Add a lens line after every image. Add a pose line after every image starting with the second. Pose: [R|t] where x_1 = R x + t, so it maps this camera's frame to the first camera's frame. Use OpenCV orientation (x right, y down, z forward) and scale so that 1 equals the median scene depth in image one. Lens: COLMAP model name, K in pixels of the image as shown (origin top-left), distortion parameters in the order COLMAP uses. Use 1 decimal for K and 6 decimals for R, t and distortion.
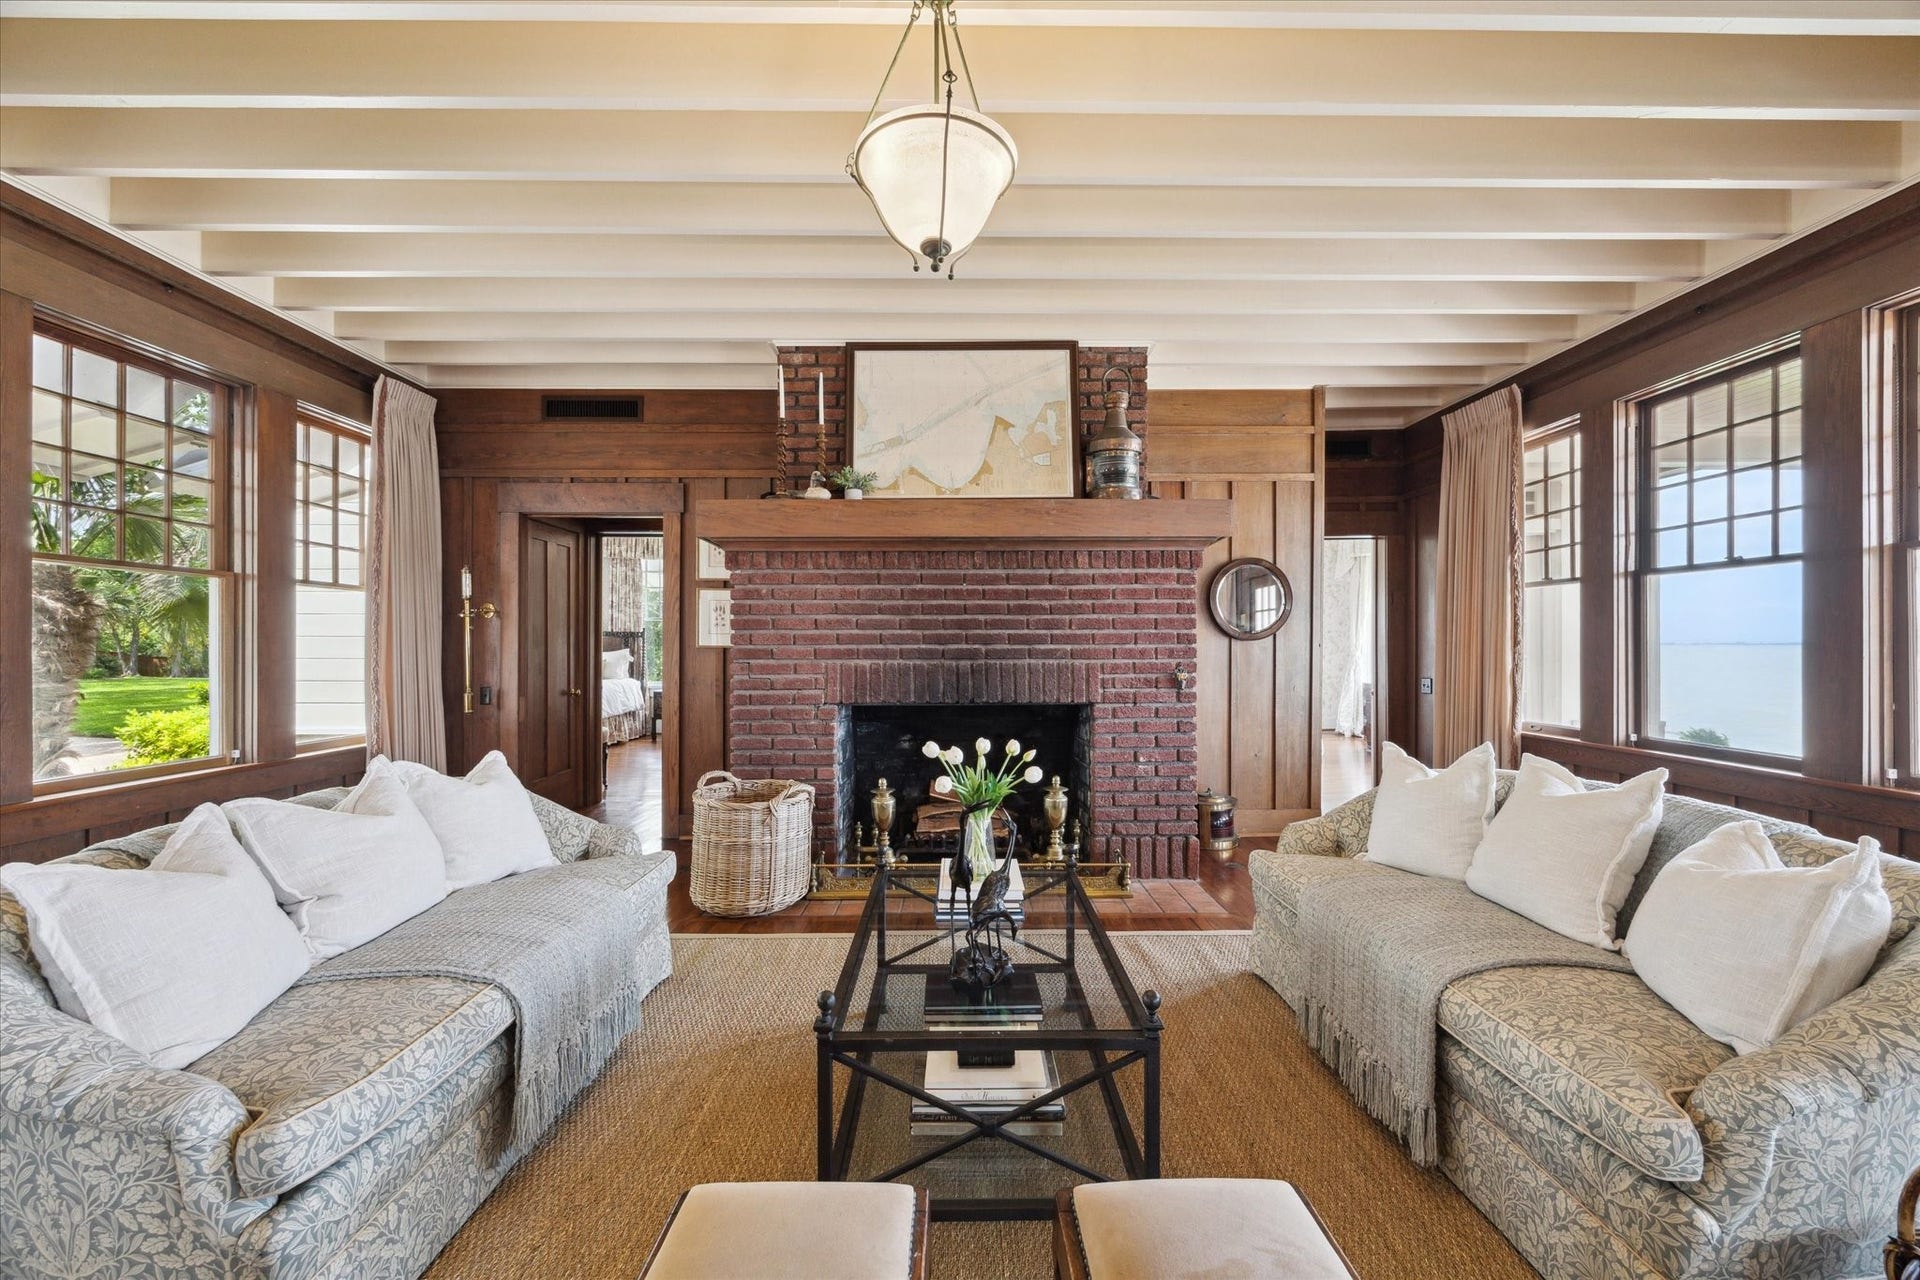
lens RADIAL K [[728.4, 0, 960.0], [0, 728.4, 640.0], [0, 0, 1]] dist [-0.005777, -0.000275]
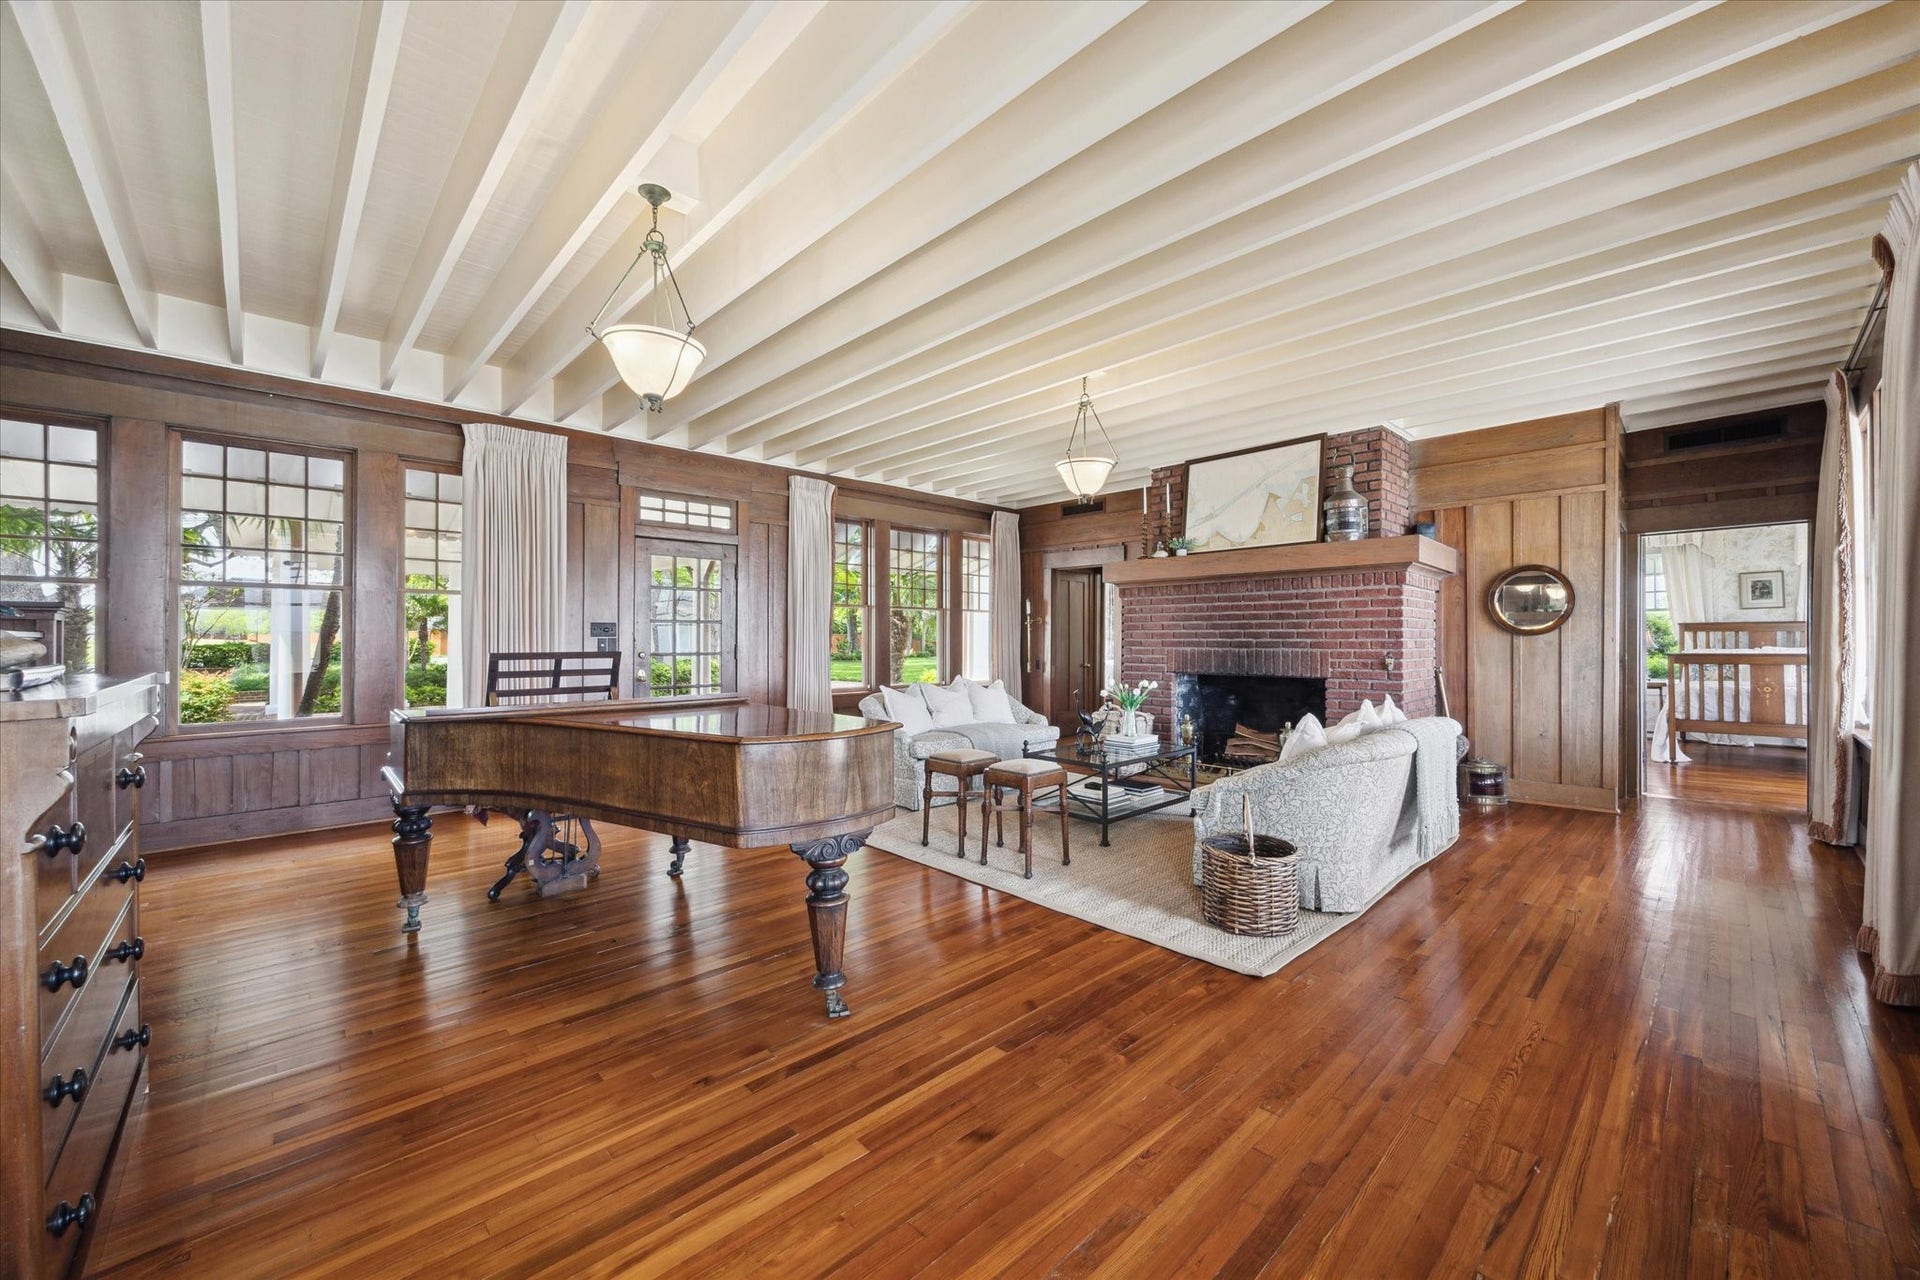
lens RADIAL K [[728.4, 0, 960.0], [0, 728.4, 640.0], [0, 0, 1]] dist [-0.005777, -0.000275]
pose [[0.675478, 0.003266, -0.737373, 0.758901], [0.001970, 0.999979, 0.006234, -0.001767], [0.737377, -0.005663, 0.675457, -0.552404]]
